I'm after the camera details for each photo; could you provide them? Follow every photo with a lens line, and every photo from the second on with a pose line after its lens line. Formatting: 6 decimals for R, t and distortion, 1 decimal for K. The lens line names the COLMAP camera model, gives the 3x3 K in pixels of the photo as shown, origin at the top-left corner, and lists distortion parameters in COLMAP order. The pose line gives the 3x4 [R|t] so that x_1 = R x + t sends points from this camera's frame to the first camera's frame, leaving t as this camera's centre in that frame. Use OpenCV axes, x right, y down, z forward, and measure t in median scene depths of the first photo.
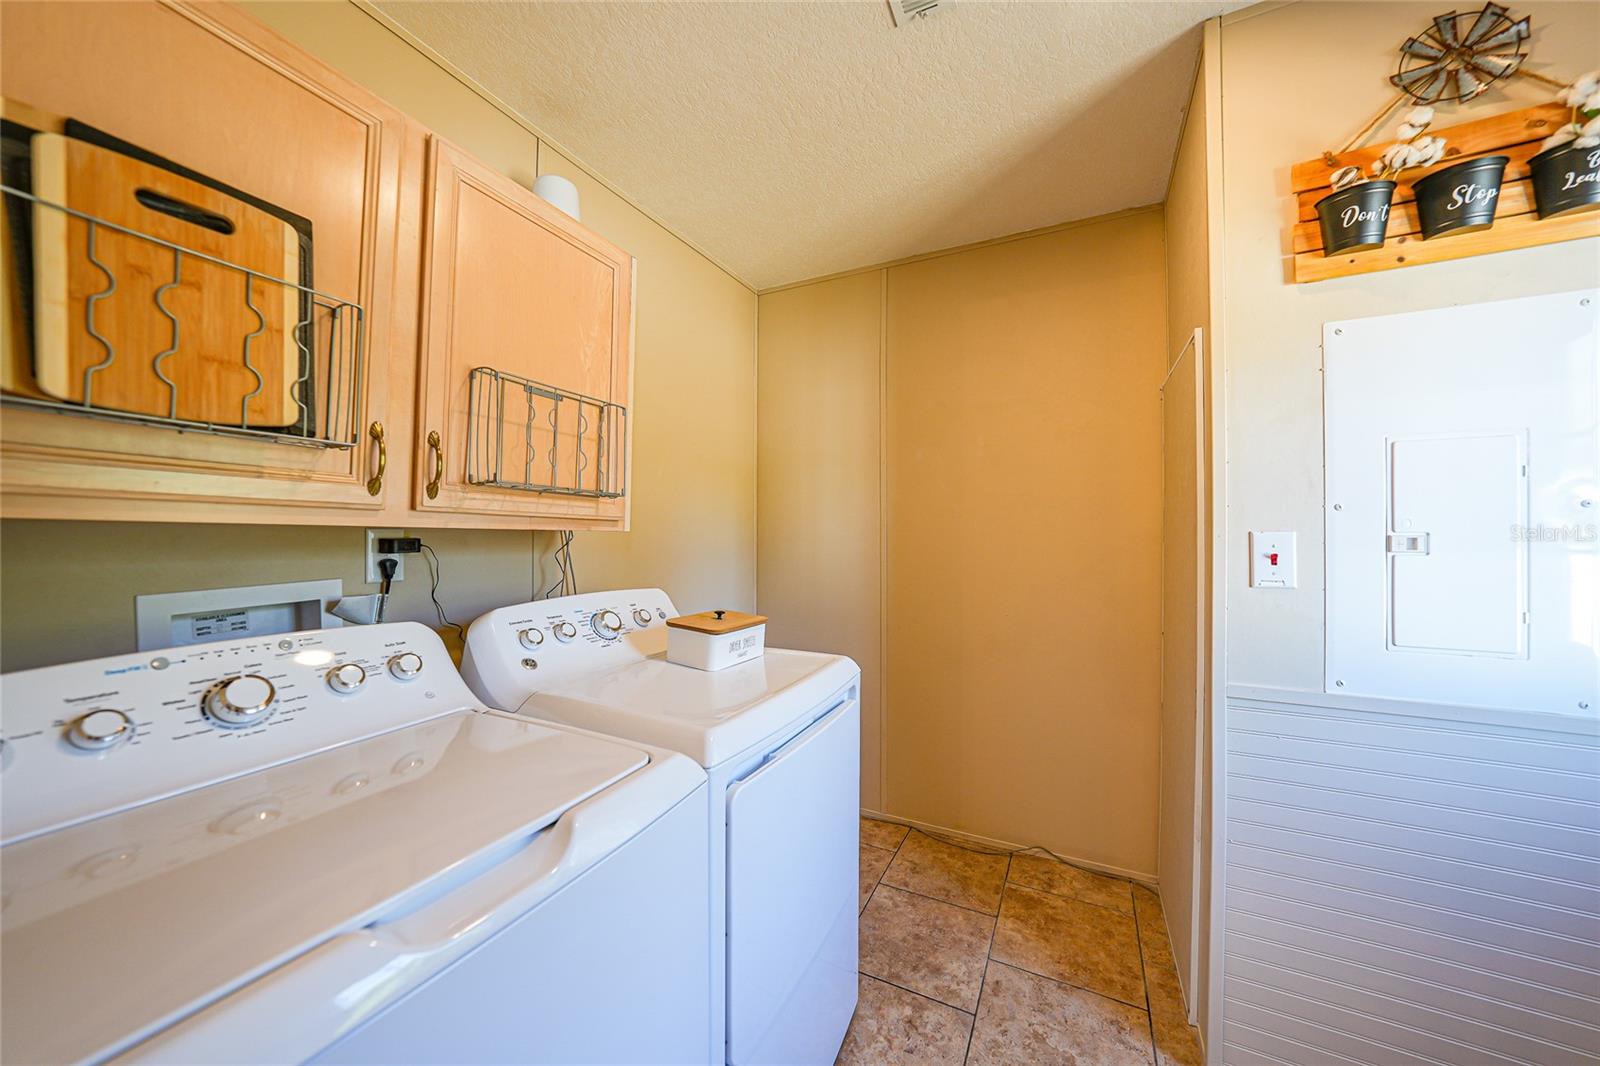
lens RADIAL K [[563.7, 0, 799.2], [0, 563.7, 526.1], [0, 0, 1]] dist [-0.024779, 0.005303]
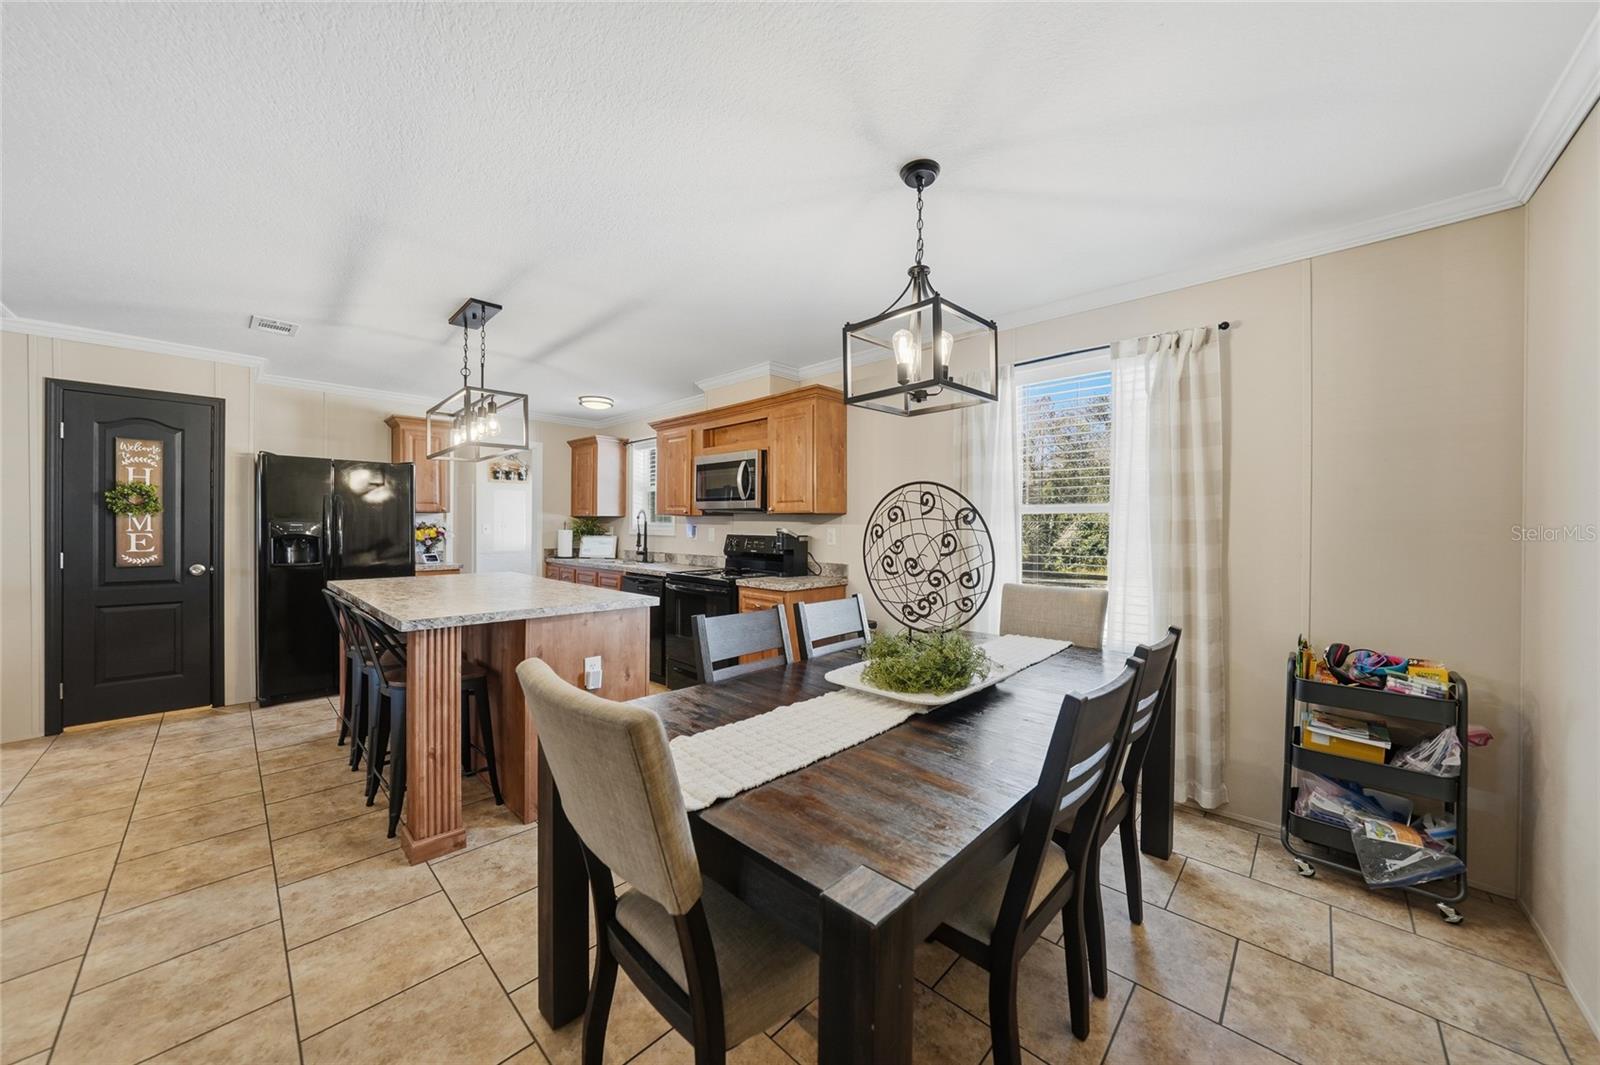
lens RADIAL K [[563.7, 0, 806.4], [0, 563.7, 526.6], [0, 0, 1]] dist [-0.024779, 0.005303]
pose [[0.300781, -0.013148, 0.953603, -4.162720], [-0.018436, 0.999638, 0.019598, -0.163663], [-0.953515, -0.023475, 0.300430, -4.433893]]
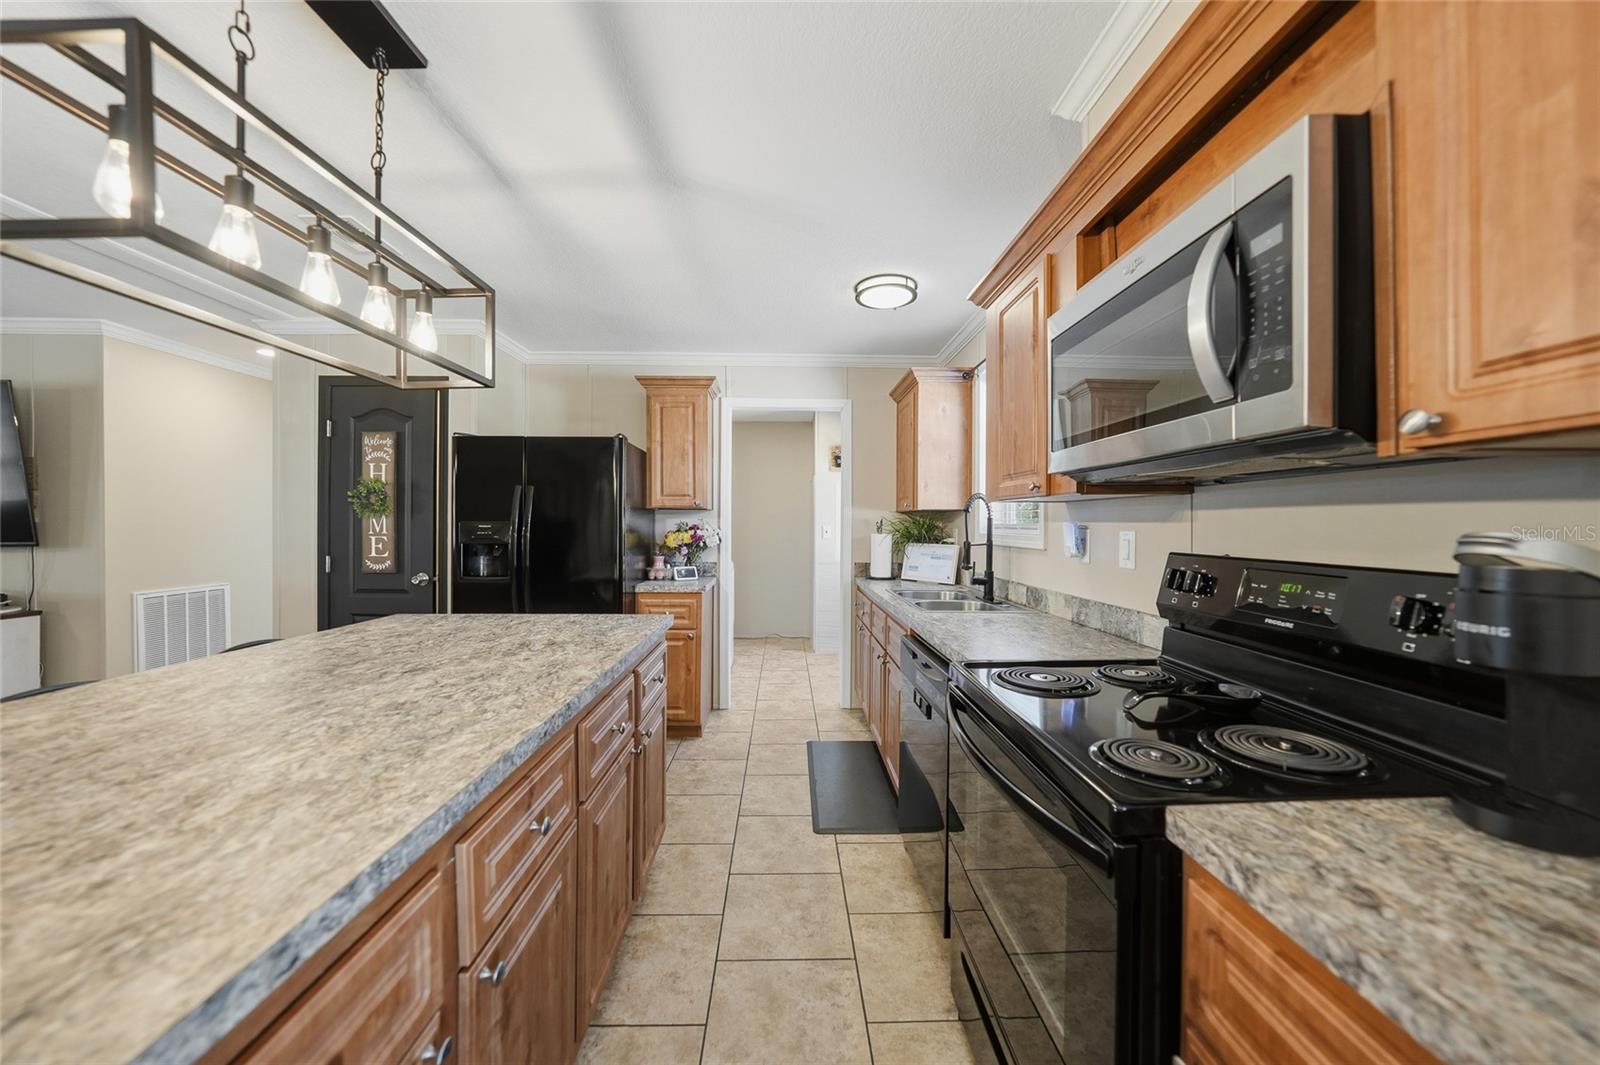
lens RADIAL K [[563.7, 0, 799.6], [0, 563.7, 522.6], [0, 0, 1]] dist [-0.024779, 0.005303]
pose [[0.888022, -0.008473, 0.459722, -1.628808], [0.001513, 0.999879, 0.015505, -0.102033], [-0.459798, -0.013073, 0.887928, -3.342123]]
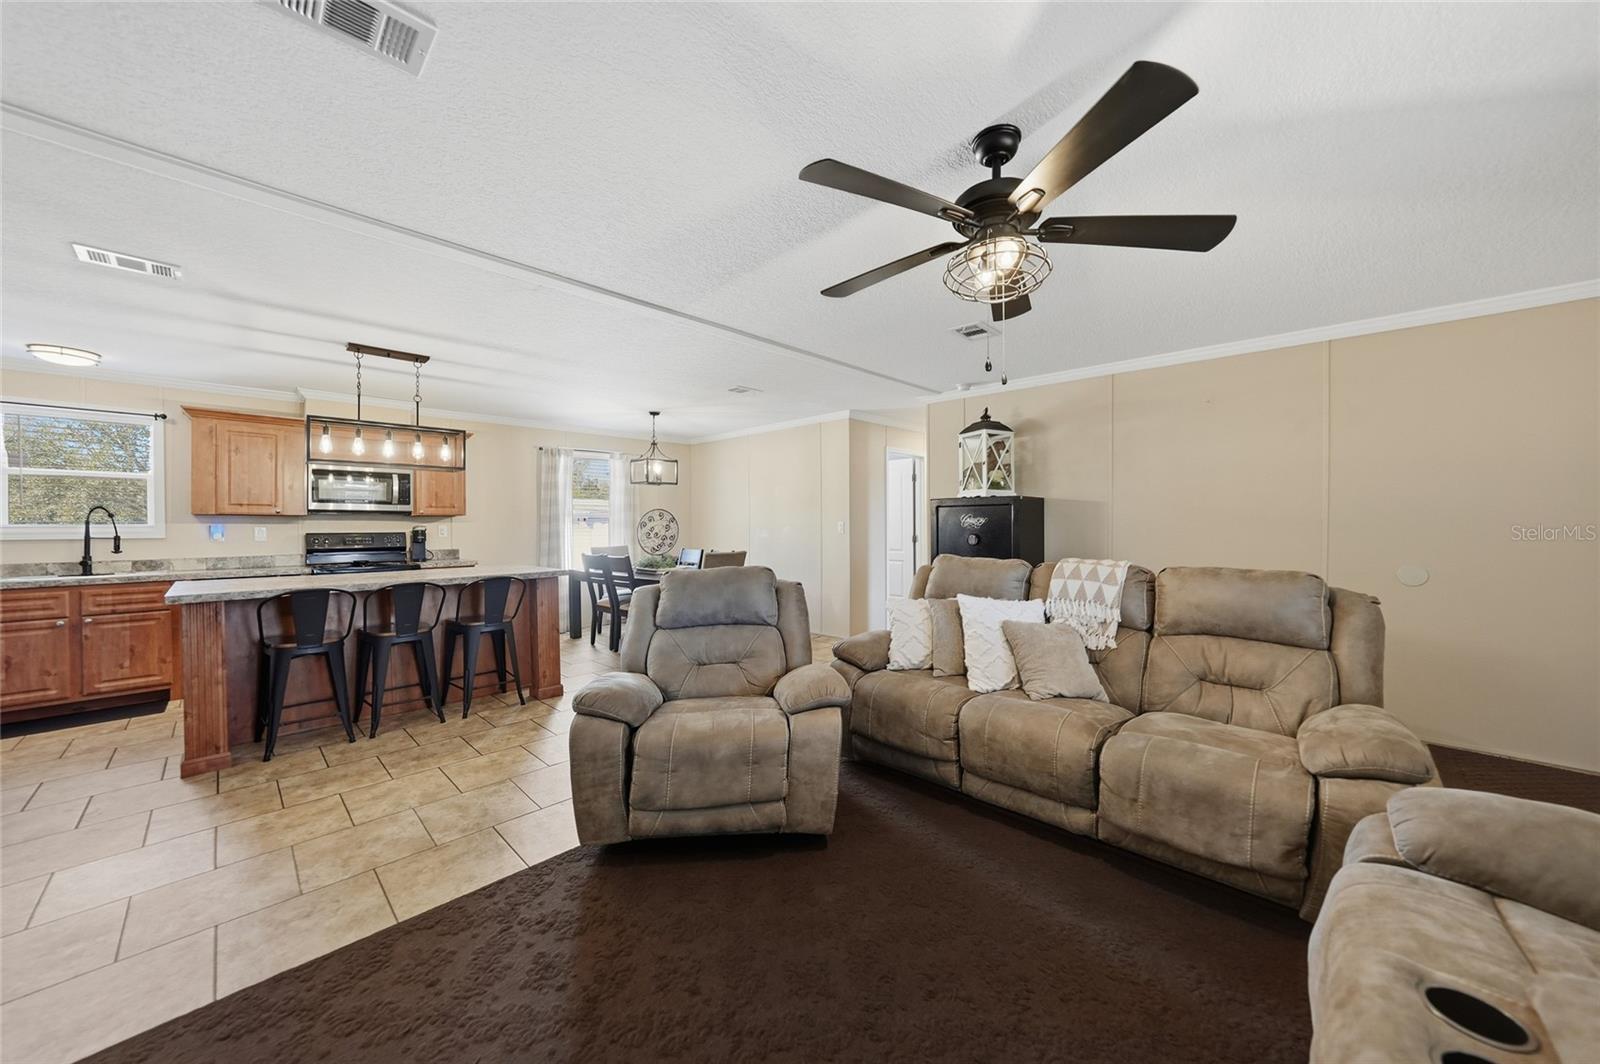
lens RADIAL K [[563.7, 0, 800.1], [0, 563.7, 528.4], [0, 0, 1]] dist [-0.024779, 0.005303]
pose [[-0.954056, -0.009502, 0.299476, -5.454231], [-0.011576, 0.999920, -0.005152, -0.069740], [-0.299403, -0.008382, -0.954090, 0.606248]]
